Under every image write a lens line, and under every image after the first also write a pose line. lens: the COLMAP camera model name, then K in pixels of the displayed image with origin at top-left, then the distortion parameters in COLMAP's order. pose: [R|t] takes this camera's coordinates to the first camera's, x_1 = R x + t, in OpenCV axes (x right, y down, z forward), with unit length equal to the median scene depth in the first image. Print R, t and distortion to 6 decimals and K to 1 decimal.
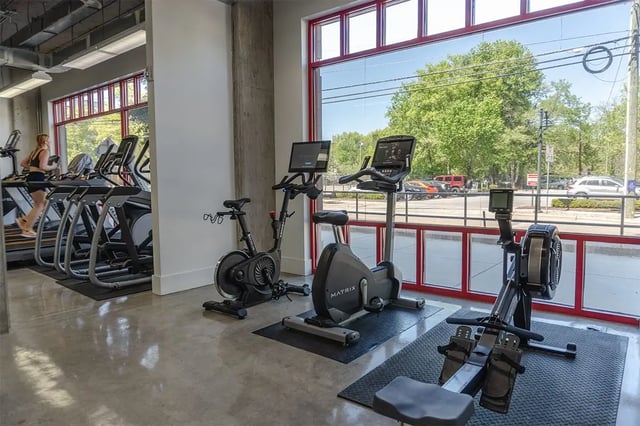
lens RADIAL K [[421.4, 0, 320.0], [0, 421.4, 213.0], [0, 0, 1]] dist [-0.005201, -0.000351]
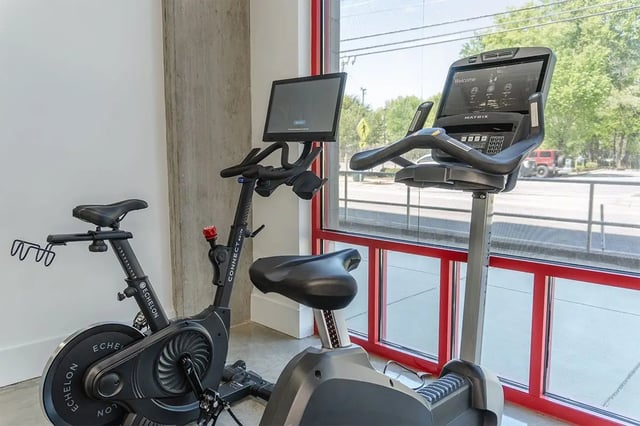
lens RADIAL K [[512.3, 0, 320.0], [0, 512.3, 213.0], [0, 0, 1]] dist [0.013003, 0.001524]
pose [[0.995726, 0.021939, -0.089711, 0.047212], [-0.018577, 0.999100, 0.038143, -0.036160], [0.090467, -0.036314, 0.995237, 0.402281]]
